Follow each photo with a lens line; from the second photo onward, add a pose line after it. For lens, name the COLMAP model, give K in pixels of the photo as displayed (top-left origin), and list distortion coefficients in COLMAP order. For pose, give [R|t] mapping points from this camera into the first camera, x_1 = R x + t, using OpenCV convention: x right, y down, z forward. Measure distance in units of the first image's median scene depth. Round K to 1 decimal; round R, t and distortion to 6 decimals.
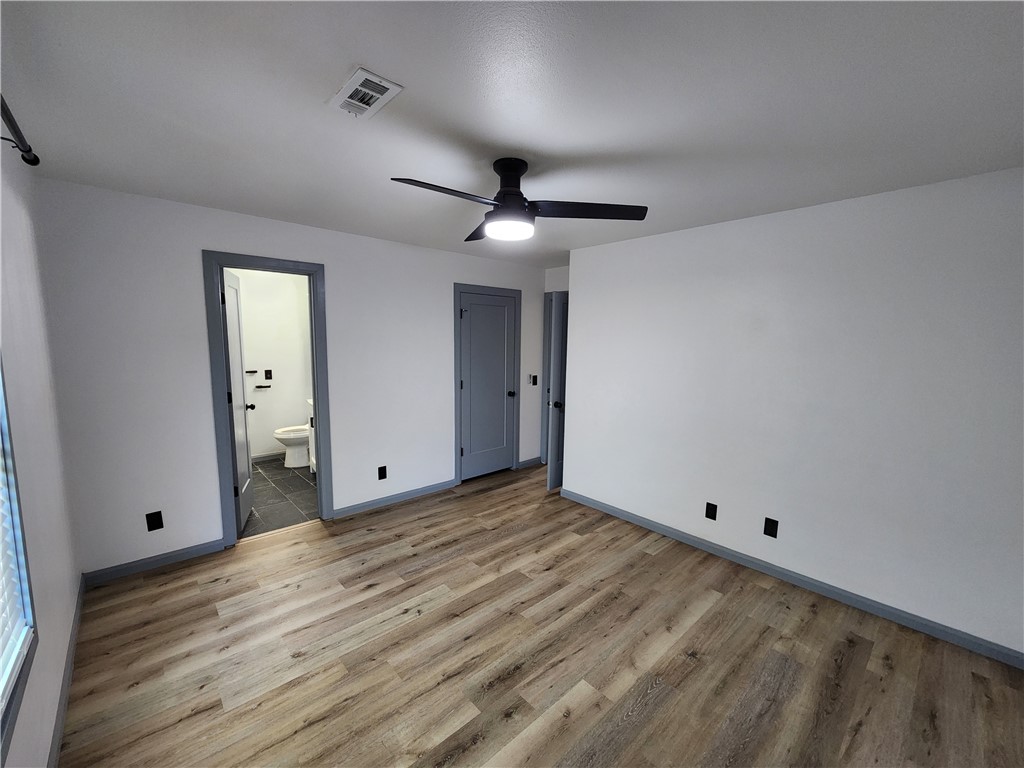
lens RADIAL K [[418.0, 0, 518.8], [0, 418.0, 386.9], [0, 0, 1]] dist [0.007862, -0.003105]
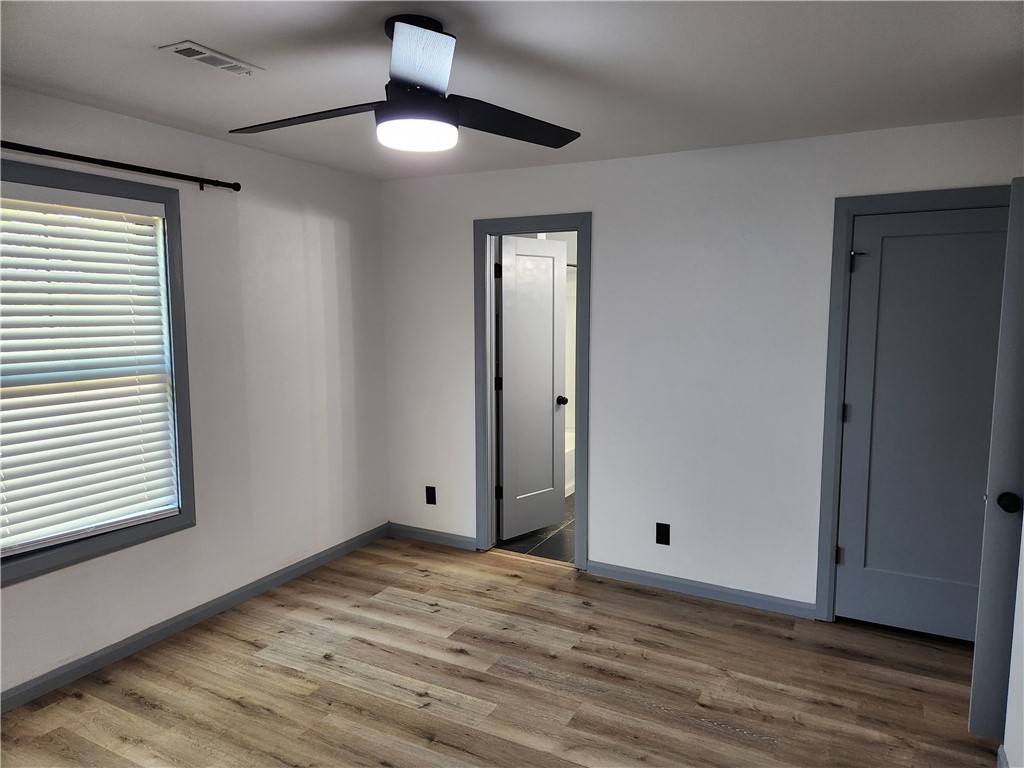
lens RADIAL K [[682.6, 0, 518.4], [0, 682.6, 383.3], [0, 0, 1]] dist [0.071696, -0.059903]
pose [[0.334331, 0.091728, -0.937981, 0.687700], [-0.108638, 0.992369, 0.058324, -0.065251], [0.936173, 0.082401, 0.341745, 0.572657]]
